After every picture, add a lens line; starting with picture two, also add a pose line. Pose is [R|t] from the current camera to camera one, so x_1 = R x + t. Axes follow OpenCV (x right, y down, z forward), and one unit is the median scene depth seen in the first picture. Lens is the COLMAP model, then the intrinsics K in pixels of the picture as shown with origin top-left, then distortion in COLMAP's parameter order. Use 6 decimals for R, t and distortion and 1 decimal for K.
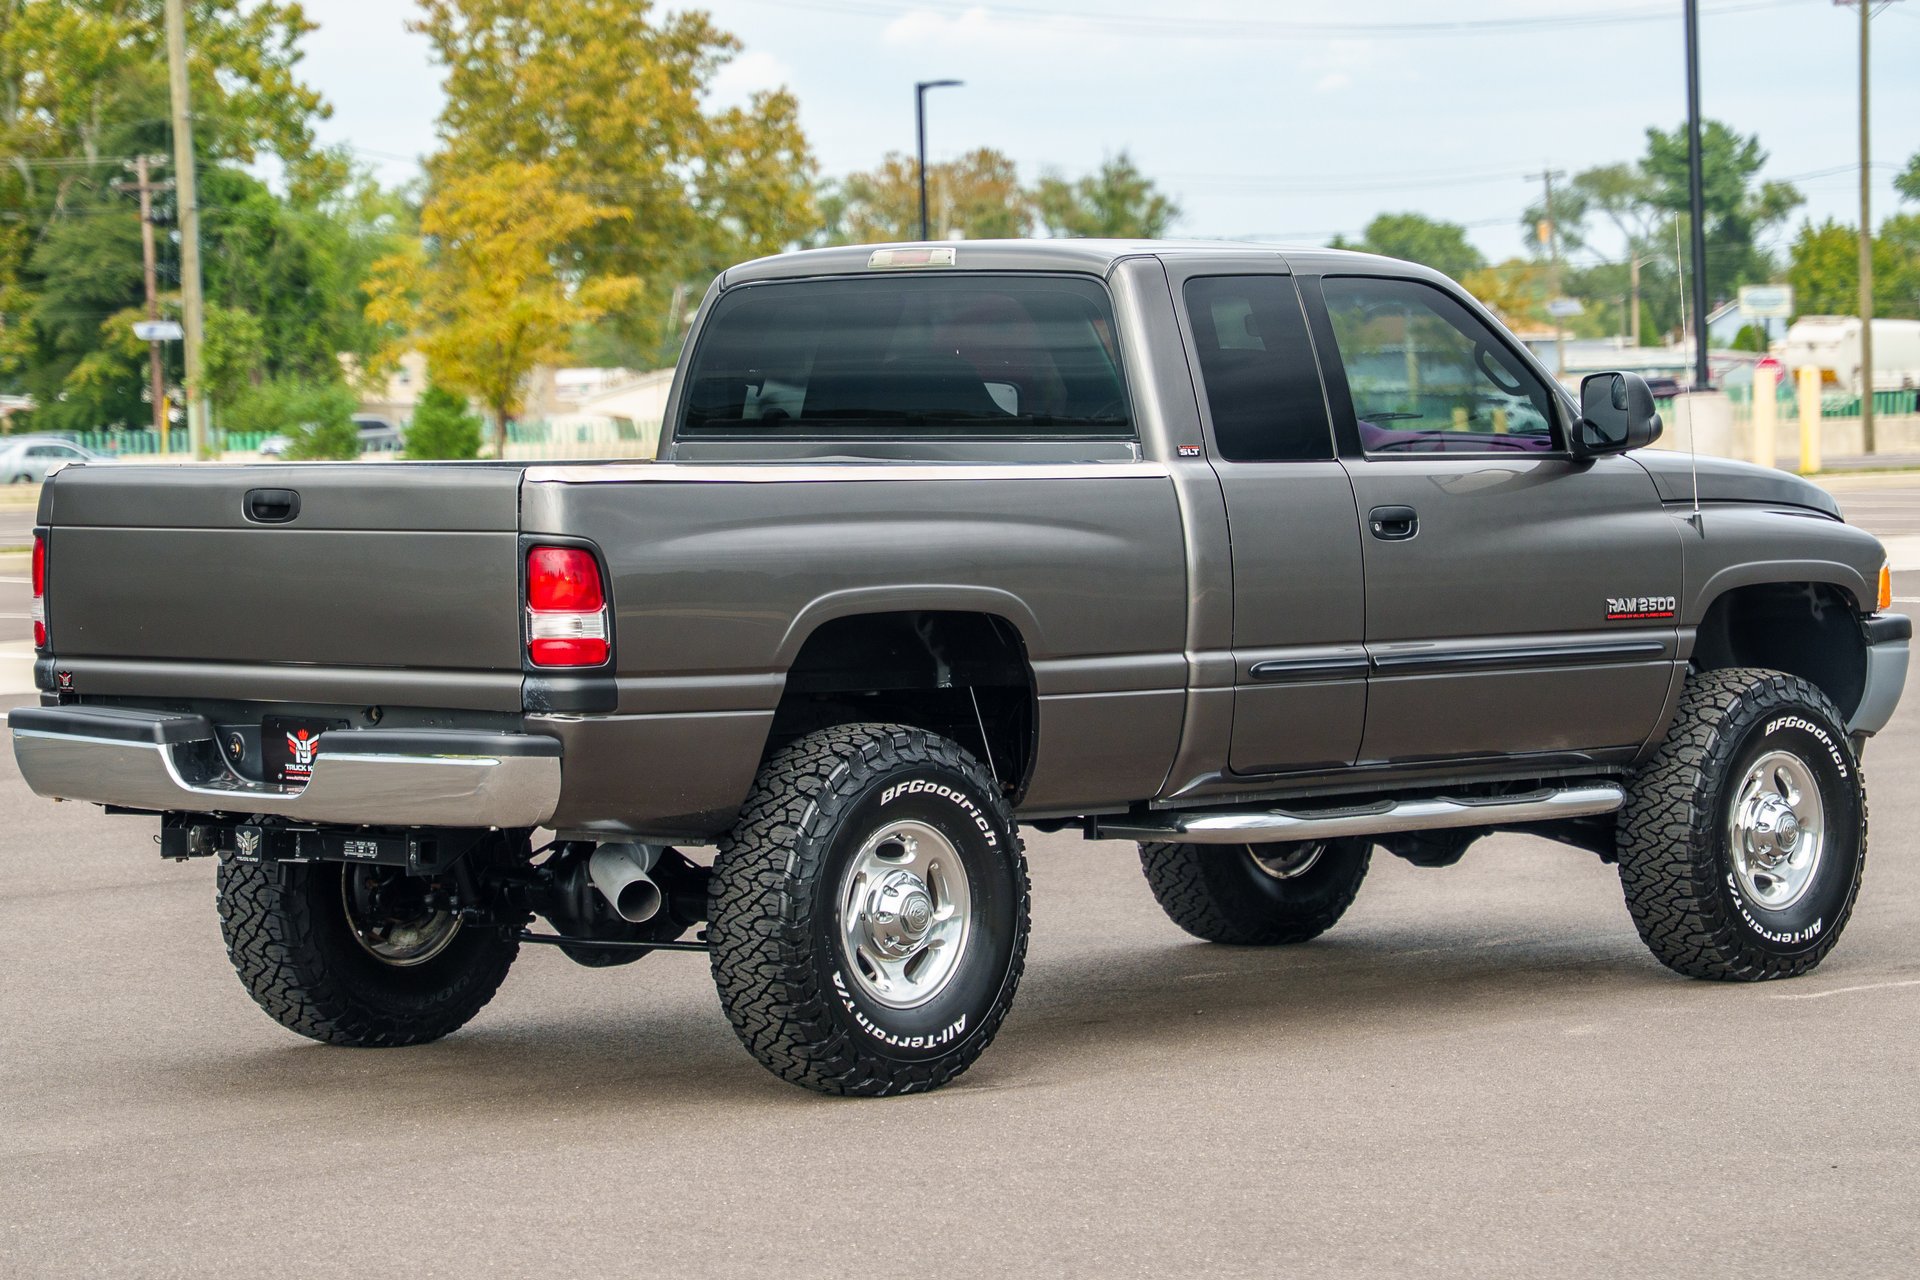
lens RADIAL K [[5954.4, 0, 960.0], [0, 5954.4, 640.0], [0, 0, 1]] dist [0.222217, 1.851145]
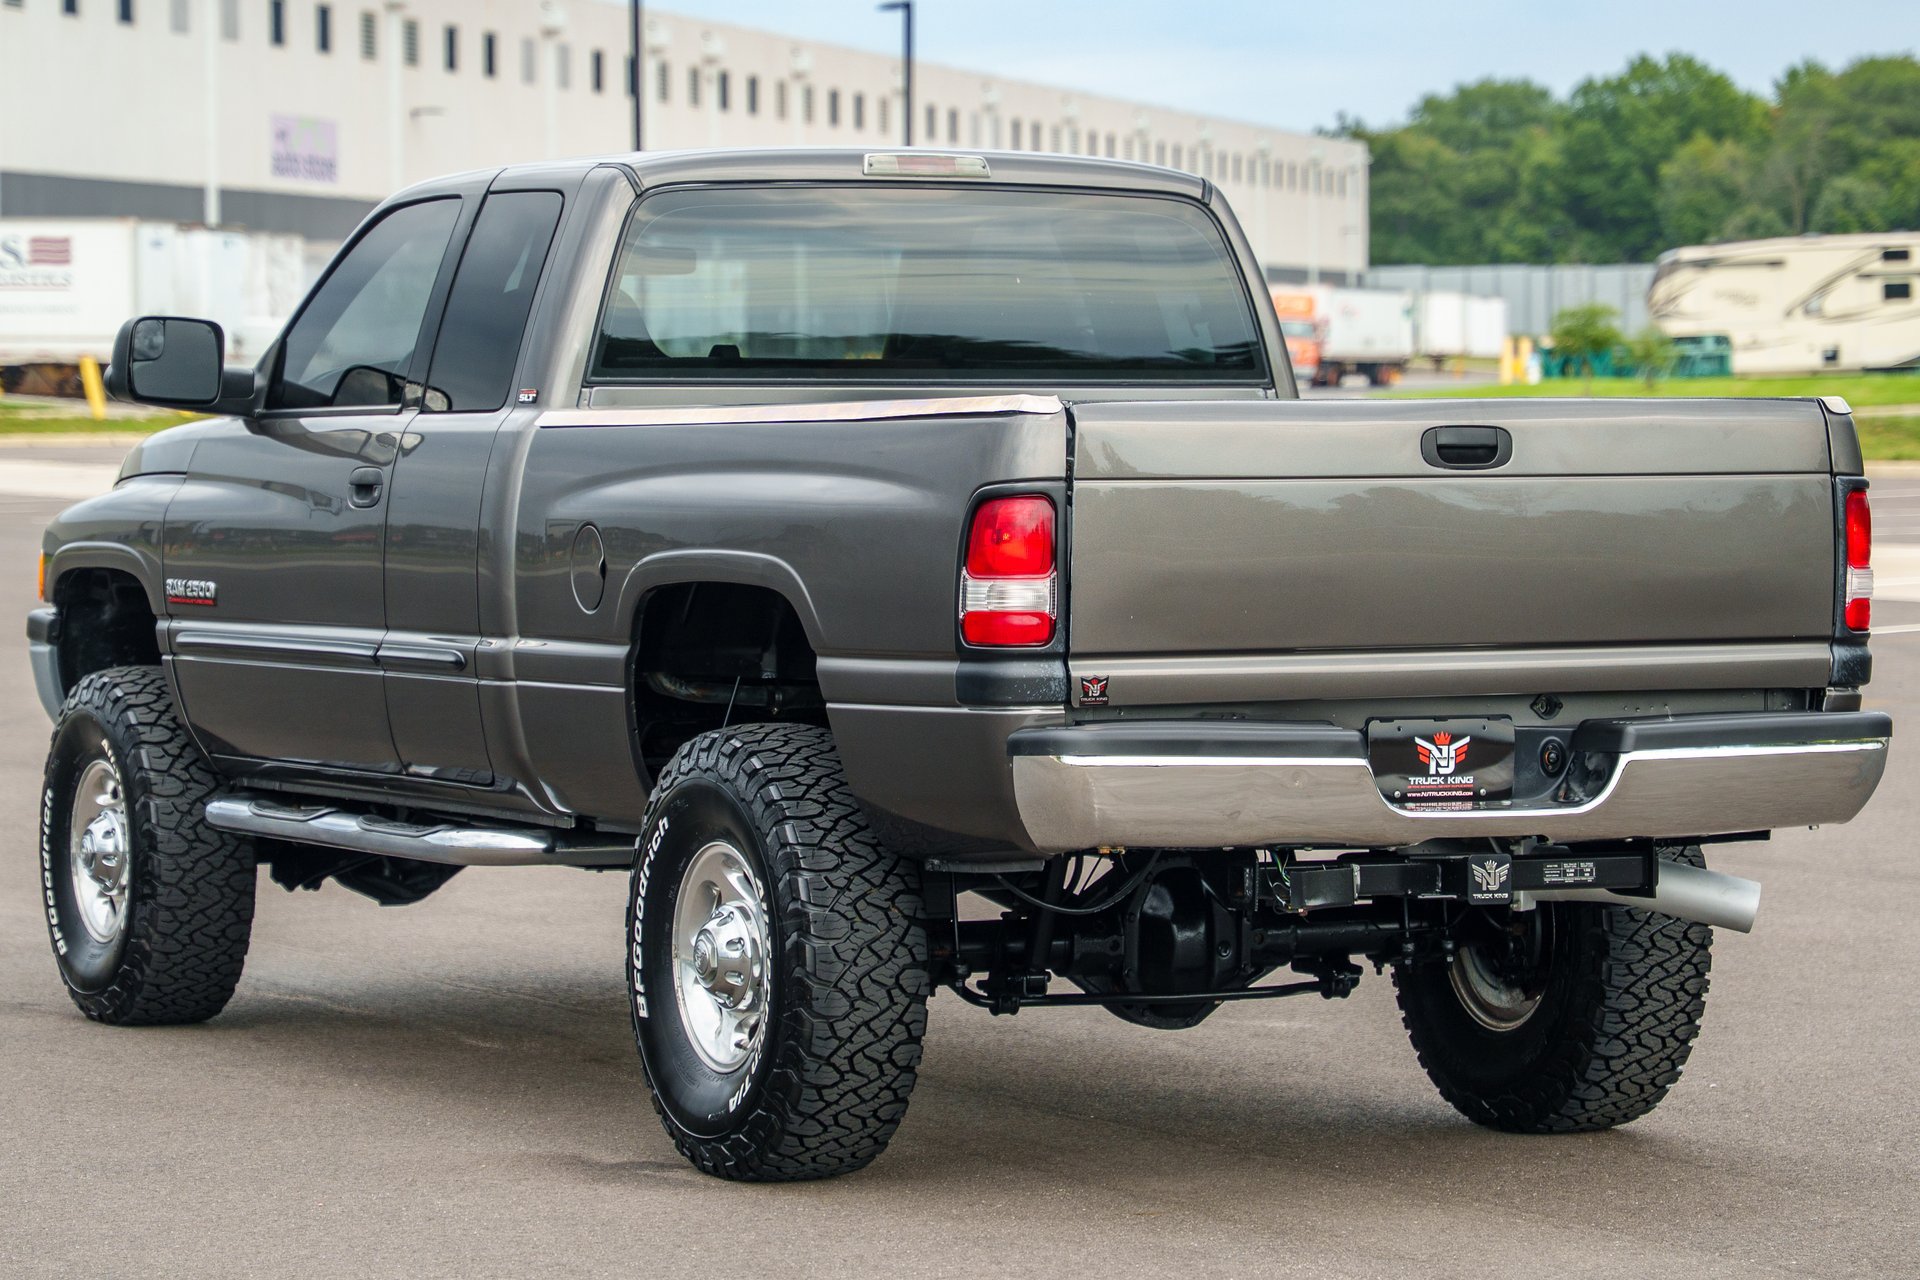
lens RADIAL K [[5954.4, 0, 960.0], [0, 5954.4, 640.0], [0, 0, 1]] dist [0.222217, 1.851145]
pose [[0.349982, -0.024853, 0.936427, -0.846882], [0.038136, 0.999197, 0.012266, -0.008978], [-0.935980, 0.031419, 0.350649, 0.760510]]
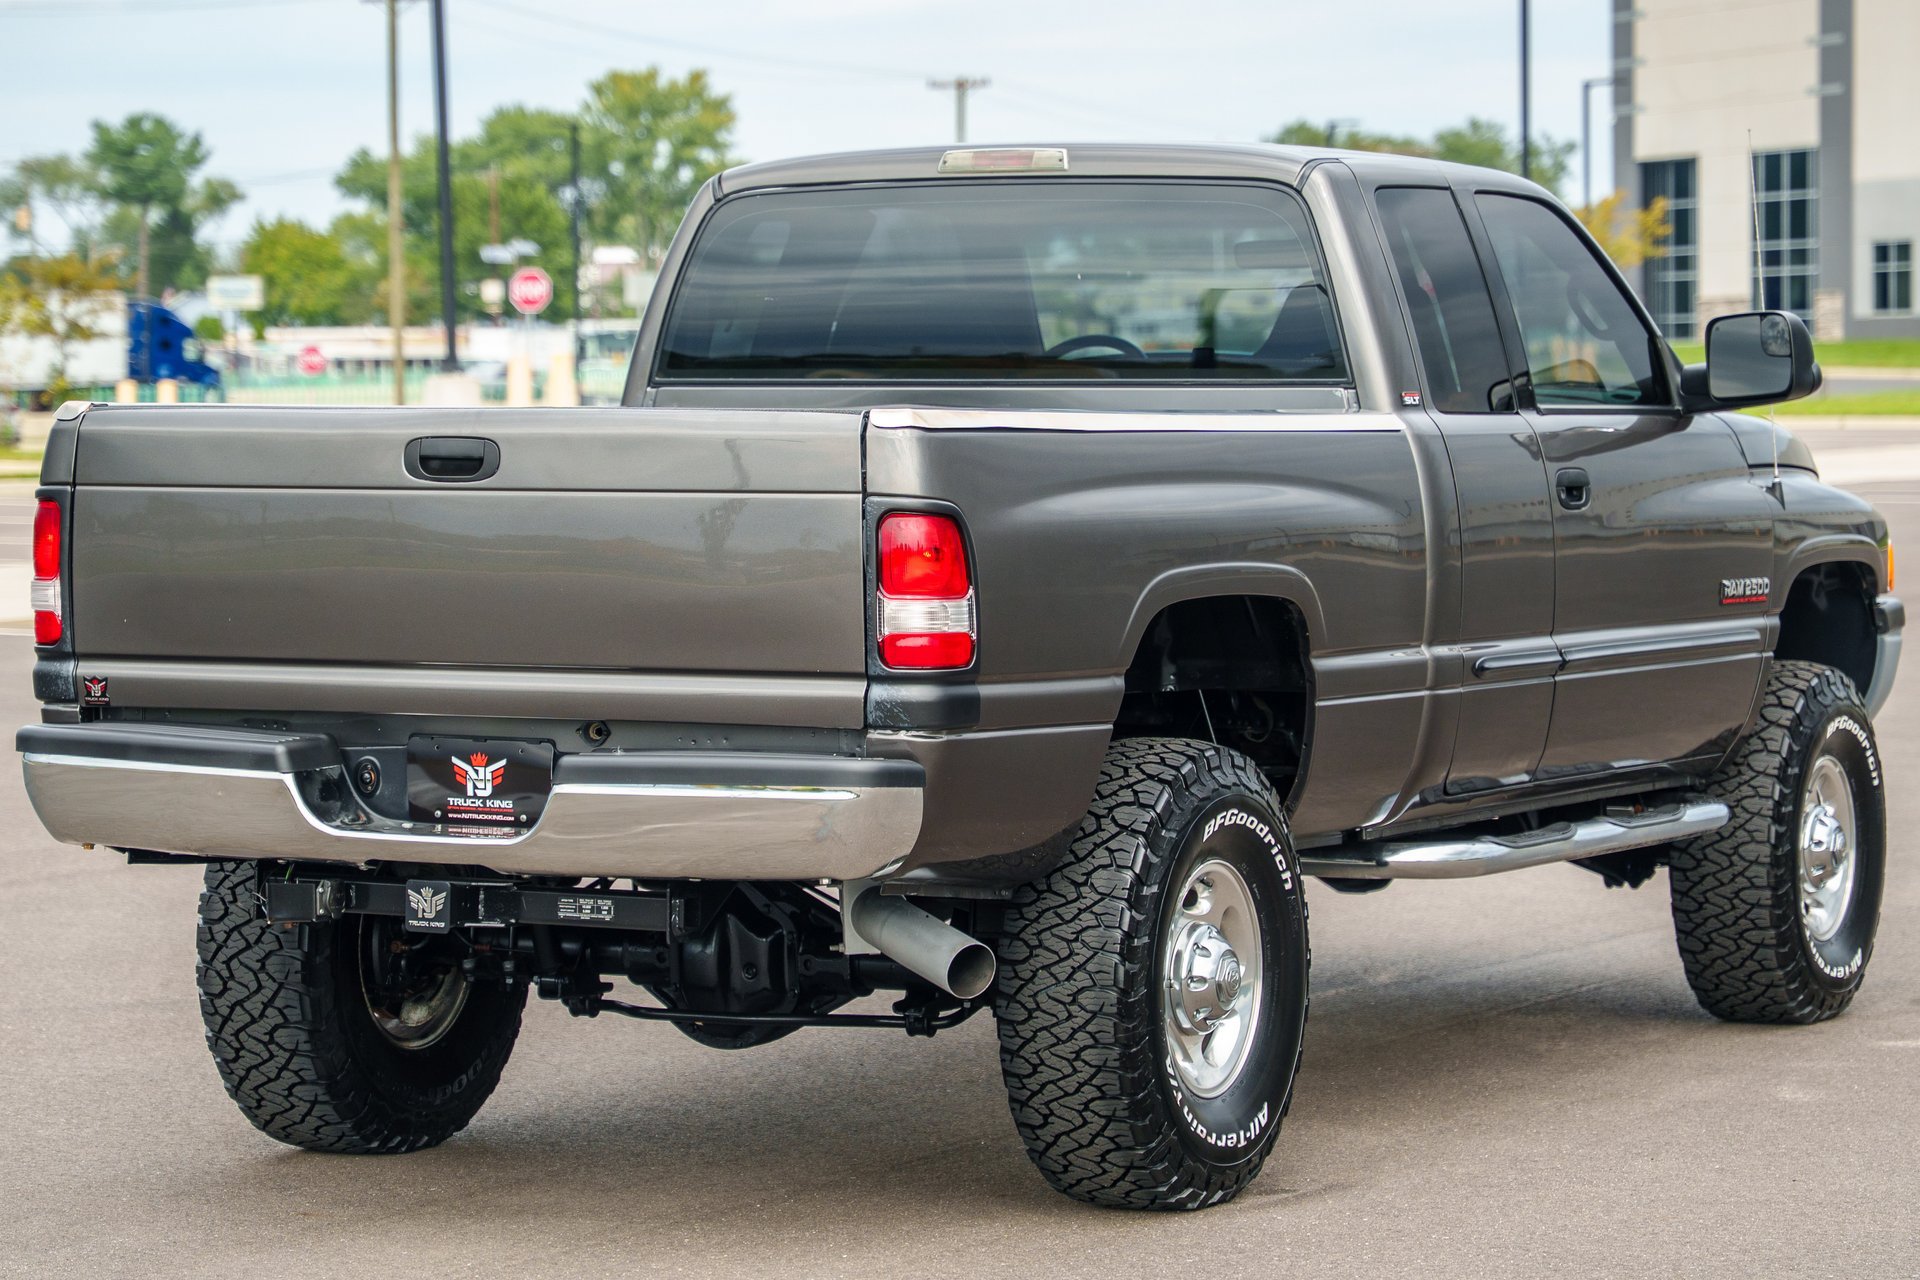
lens RADIAL K [[5746.2, 0, 960.0], [0, 5746.2, 640.0], [0, 0, 1]] dist [0.262547, 1.430275]
pose [[0.963144, -0.003724, 0.268959, -0.241920], [0.002918, 0.999990, 0.003394, -0.001676], [-0.268969, -0.002484, 0.963146, 0.265702]]
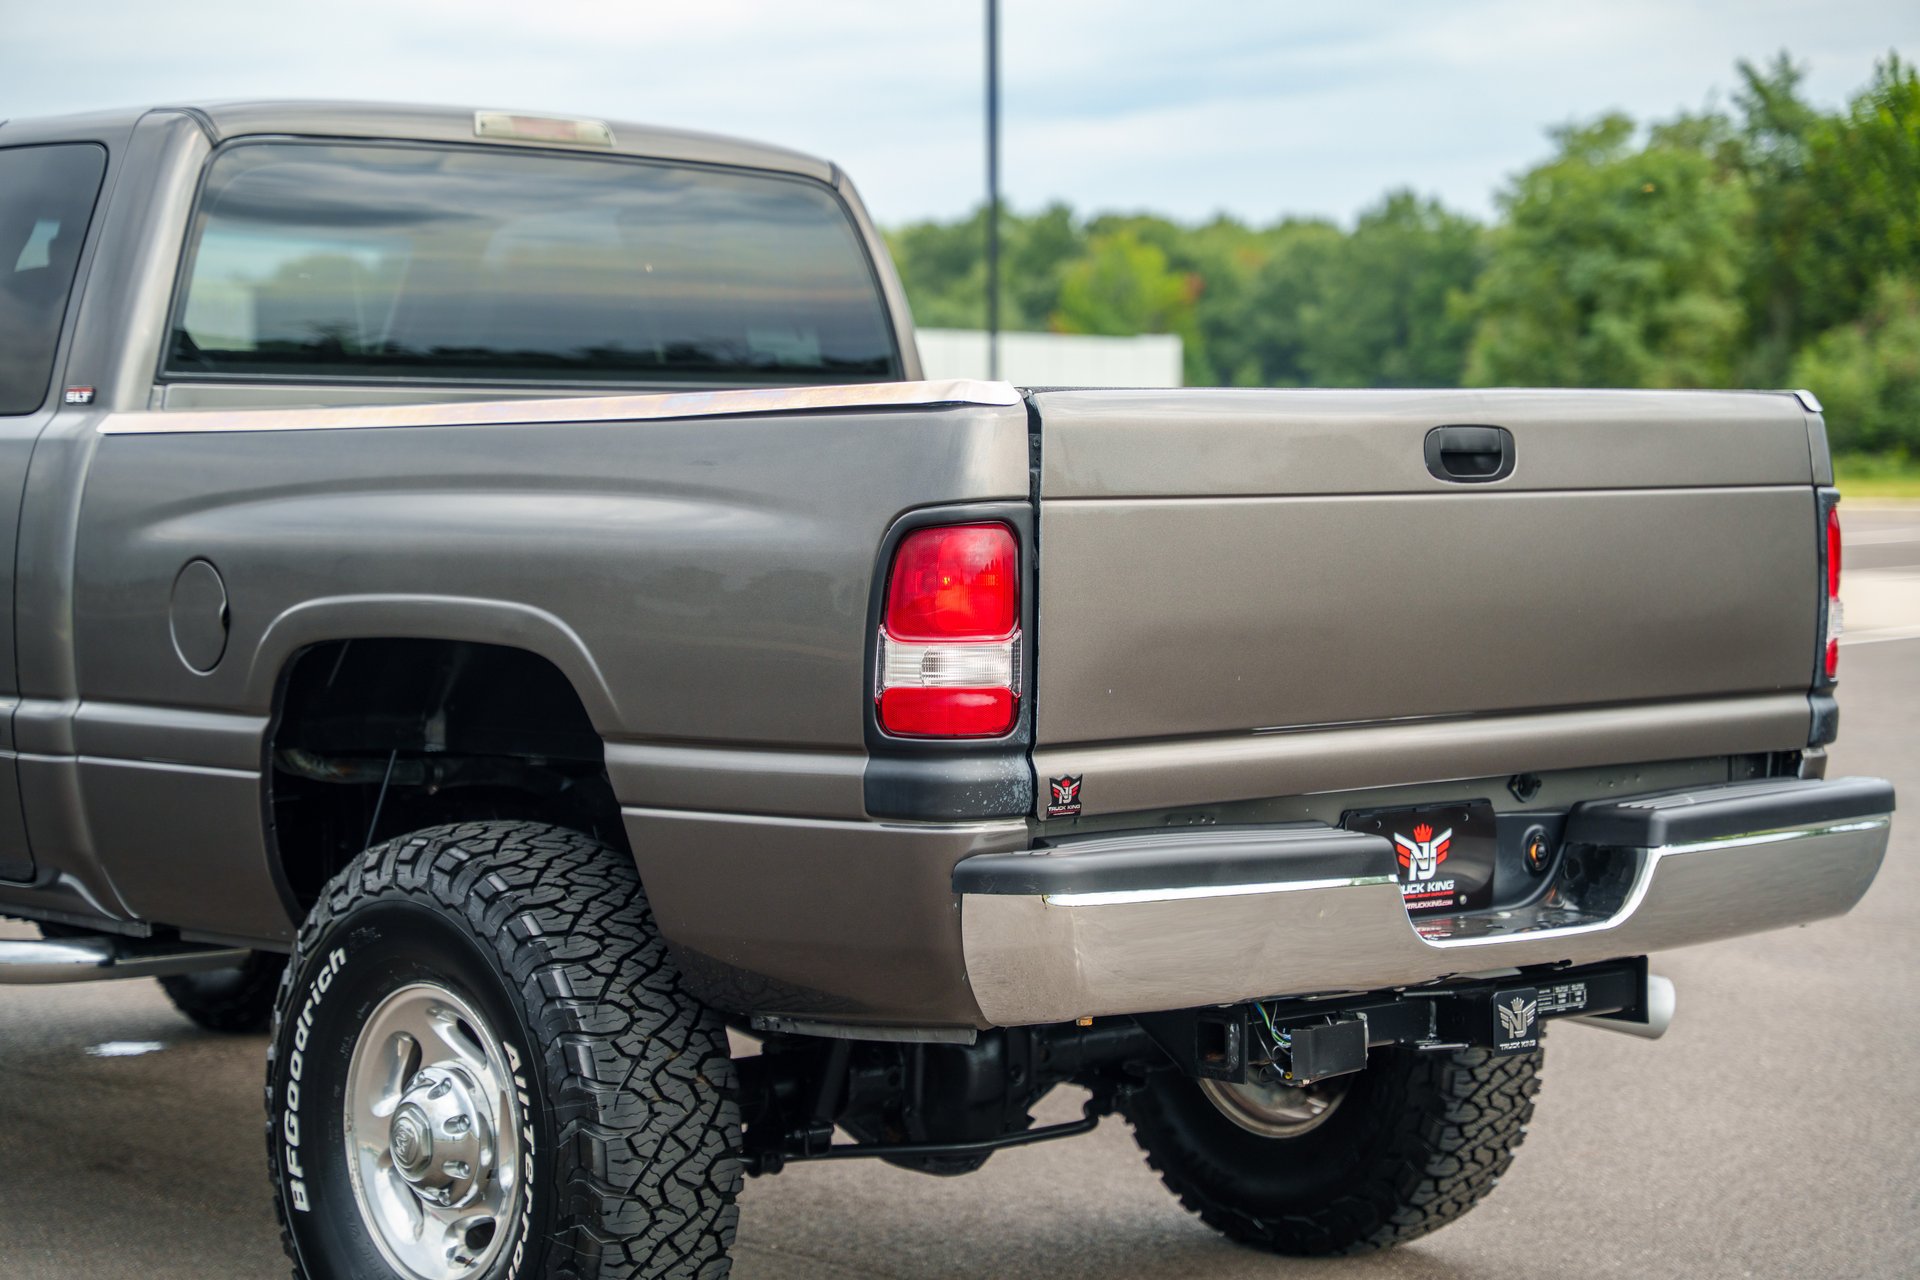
lens RADIAL K [[3620.1, 0, 960.0], [0, 3620.1, 640.0], [0, 0, 1]] dist [0.227640, 0.221495]
pose [[0.097512, -0.040390, 0.994414, -0.467990], [0.045369, 0.998318, 0.036099, -0.018687], [-0.994200, 0.041595, 0.099180, 0.980948]]
